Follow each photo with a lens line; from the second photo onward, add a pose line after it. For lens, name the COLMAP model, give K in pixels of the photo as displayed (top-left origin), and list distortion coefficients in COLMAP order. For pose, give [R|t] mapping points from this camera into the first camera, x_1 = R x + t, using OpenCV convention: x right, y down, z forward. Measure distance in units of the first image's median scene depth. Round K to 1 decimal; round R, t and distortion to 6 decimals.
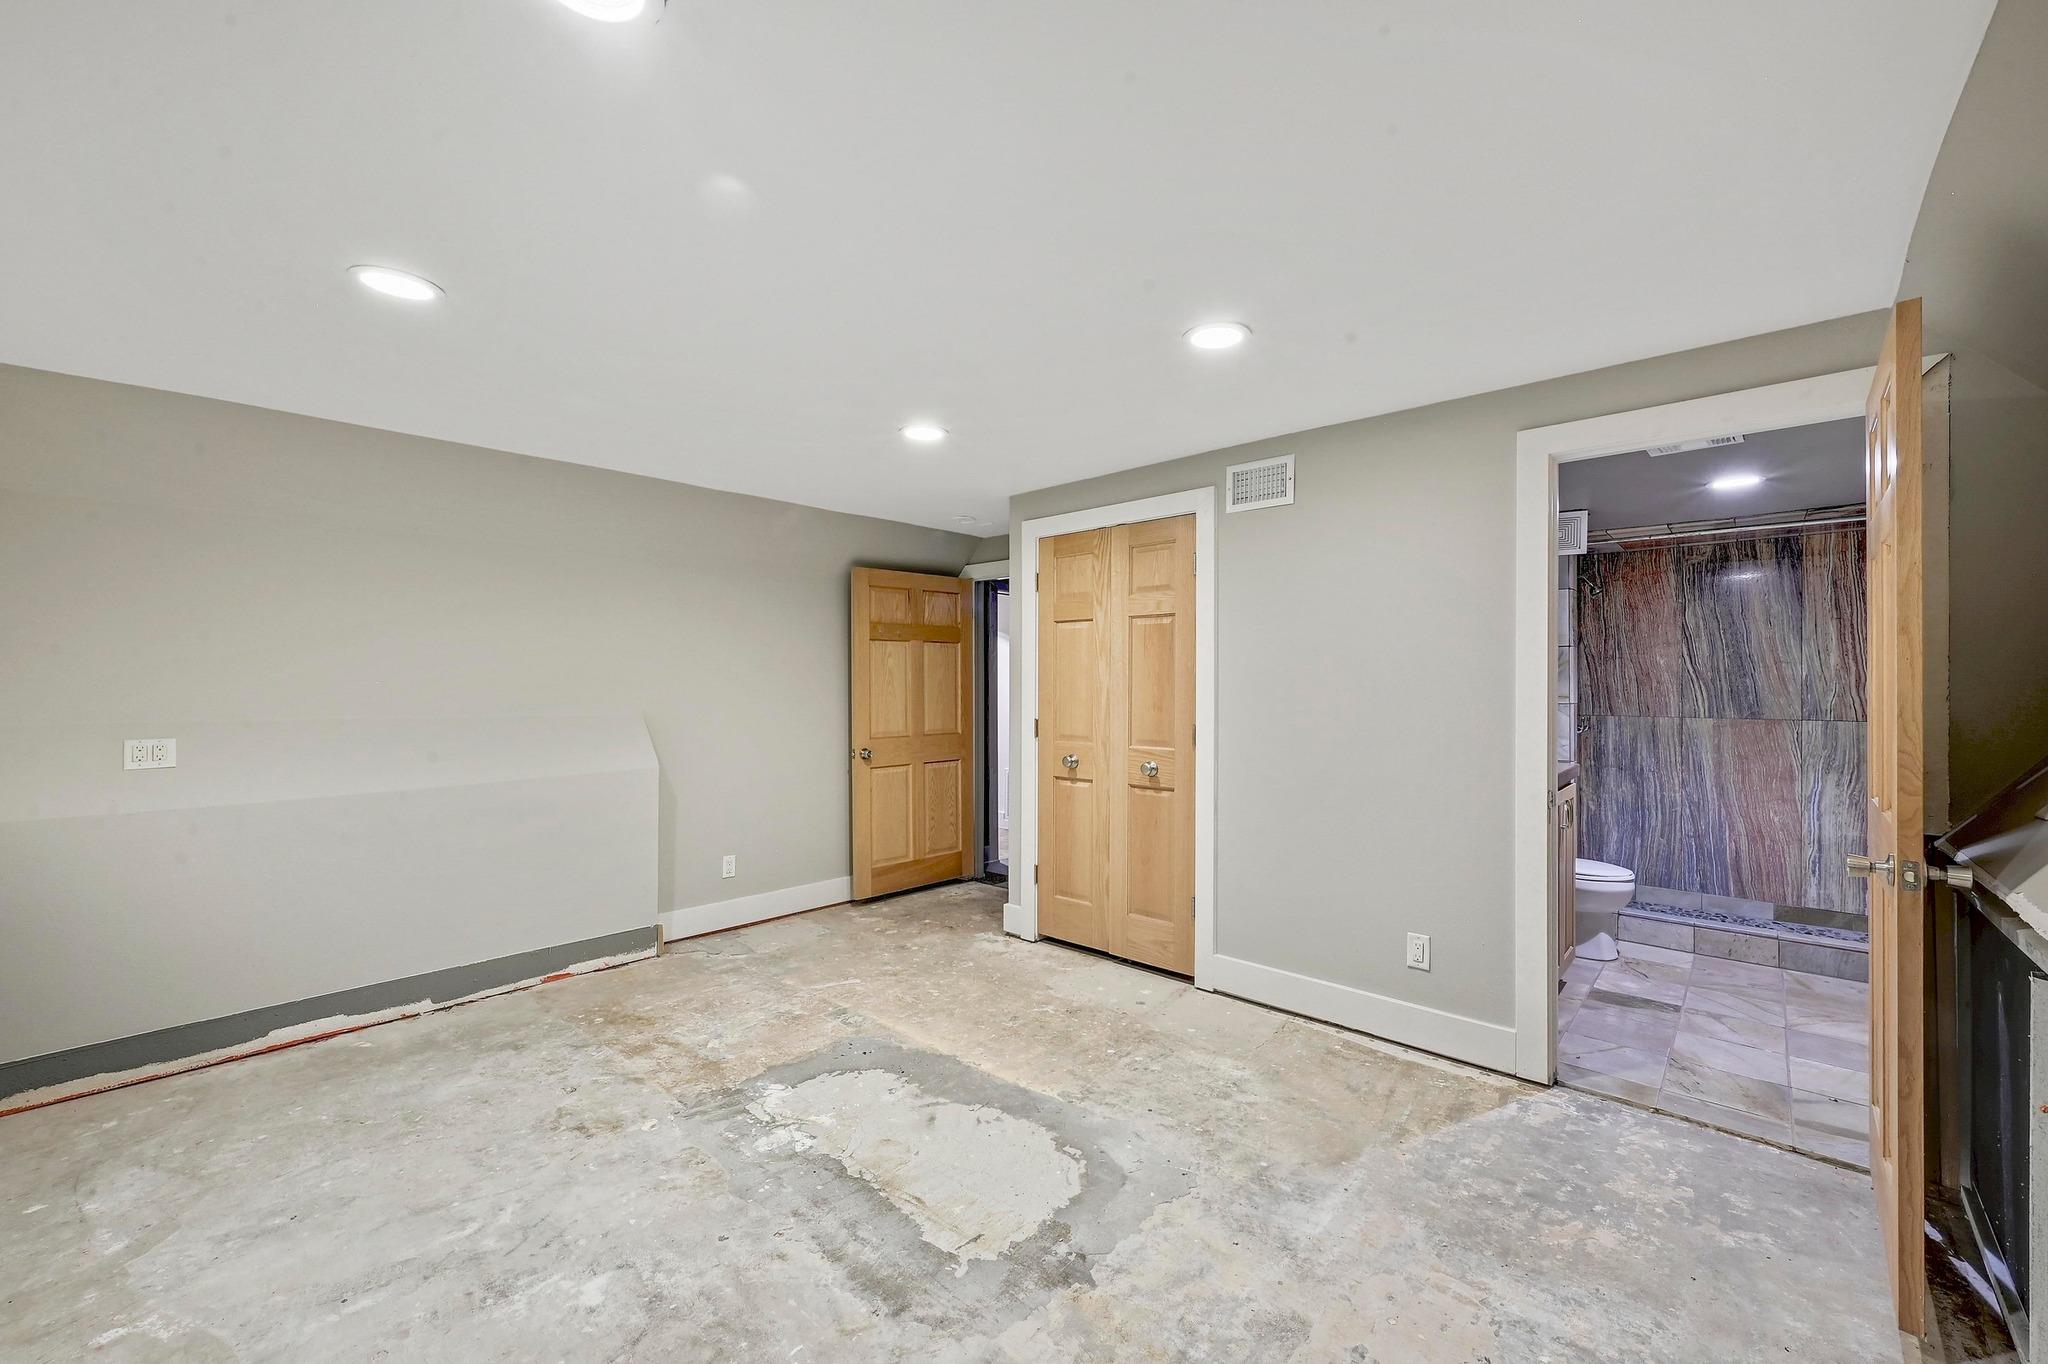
lens RADIAL K [[820.7, 0, 1022.7], [0, 820.7, 689.3], [0, 0, 1]] dist [-0.001149, 0.000517]
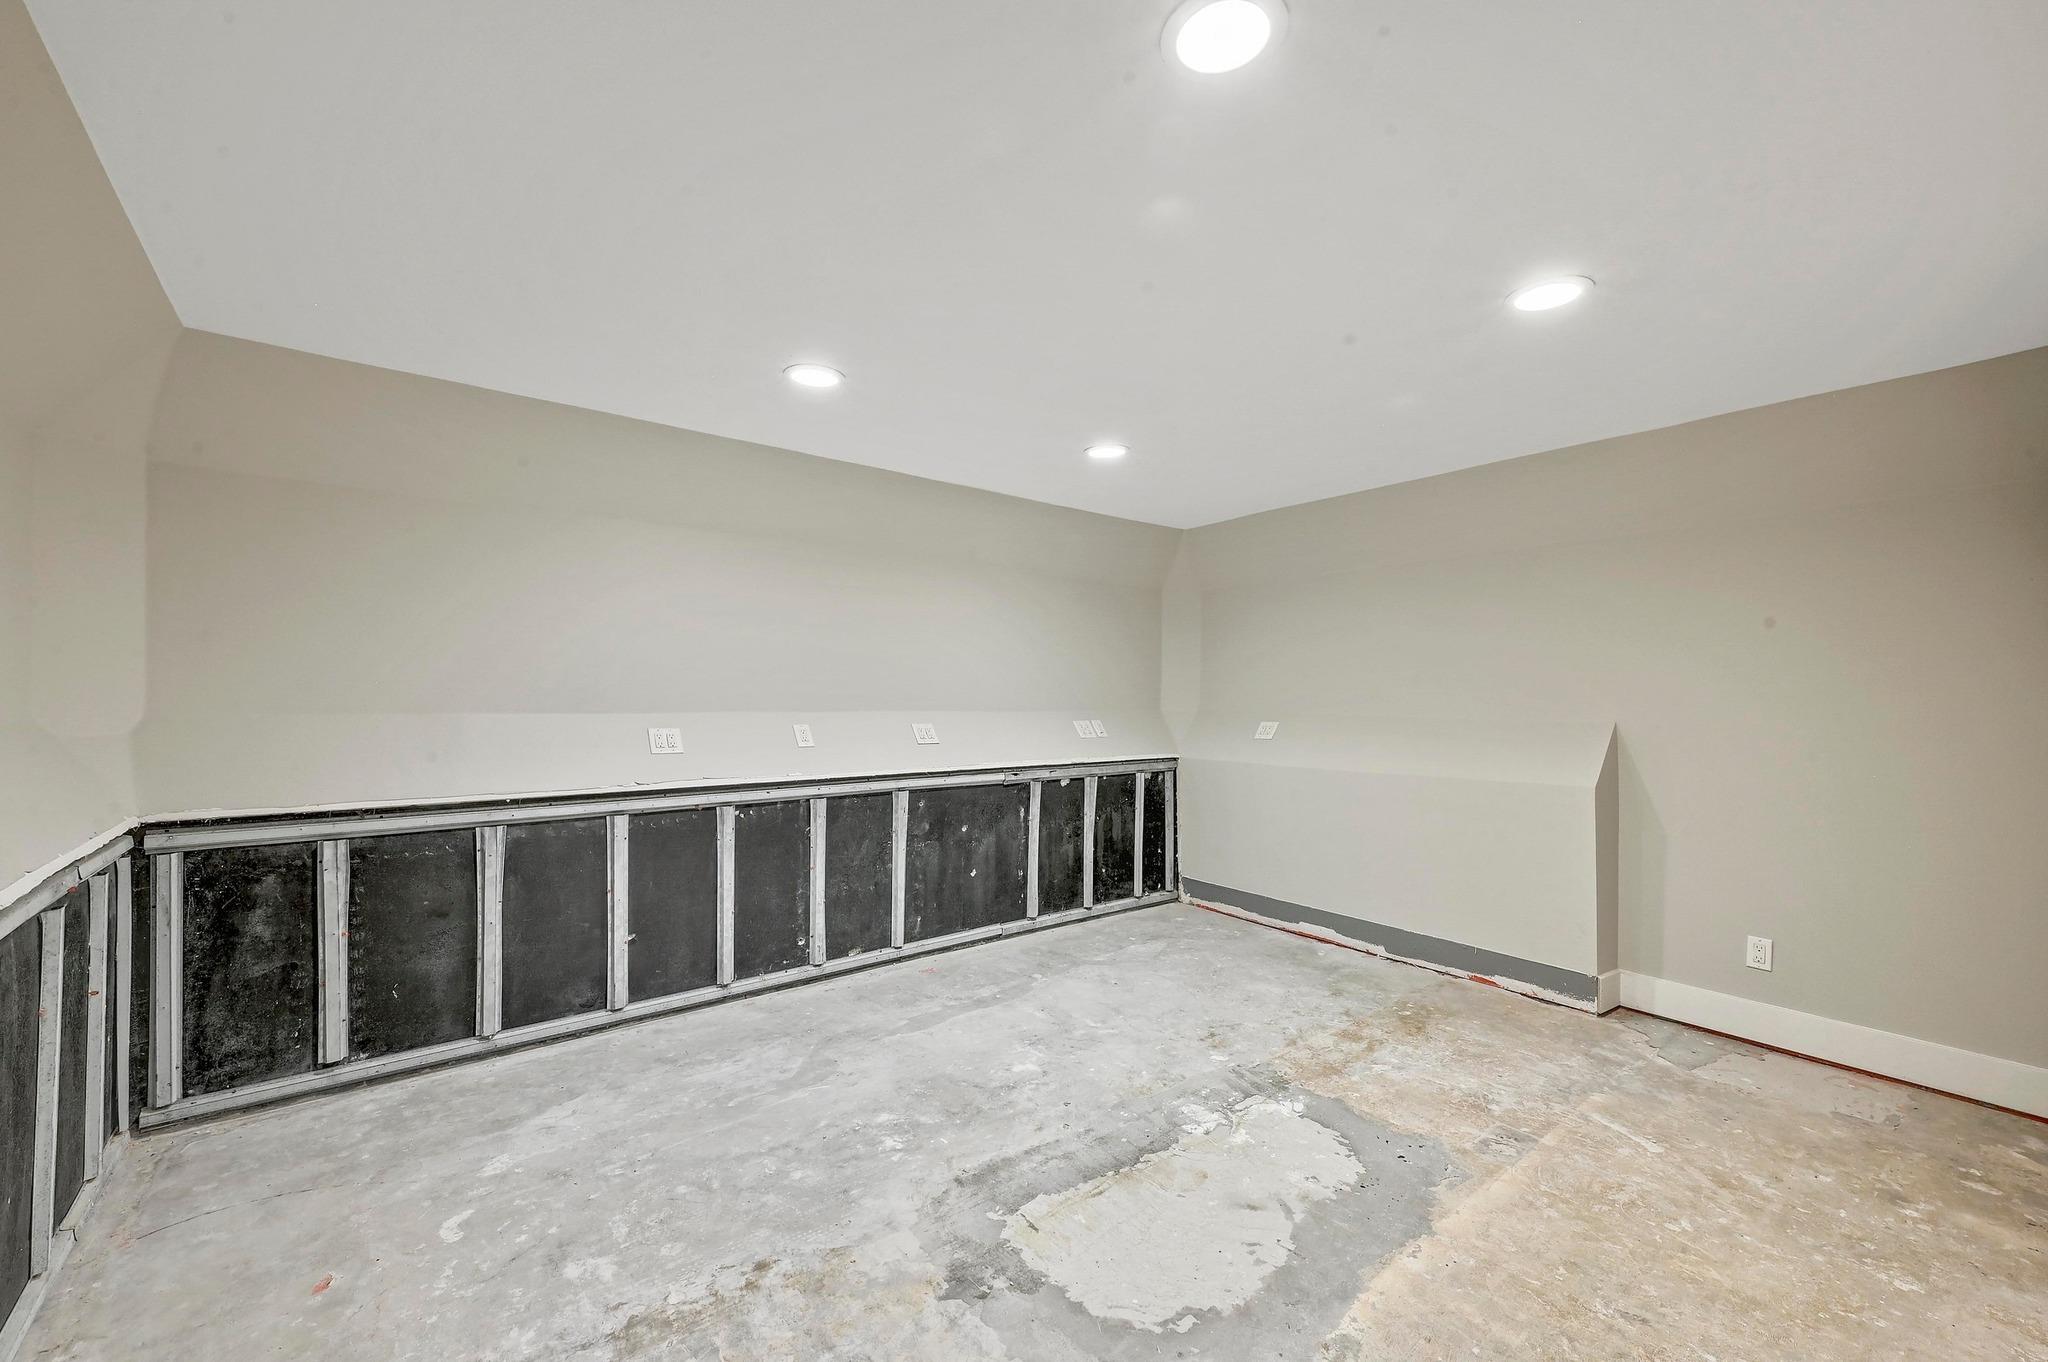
lens RADIAL K [[798.9, 0, 1024.5], [0, 798.9, 682.5], [0, 0, 1]] dist [-0.000933, -0.000104]
pose [[-0.164255, -0.010206, -0.986365, 0.456849], [-0.007827, 0.999928, -0.009043, -0.000611], [0.986387, 0.006235, -0.164323, 0.561356]]
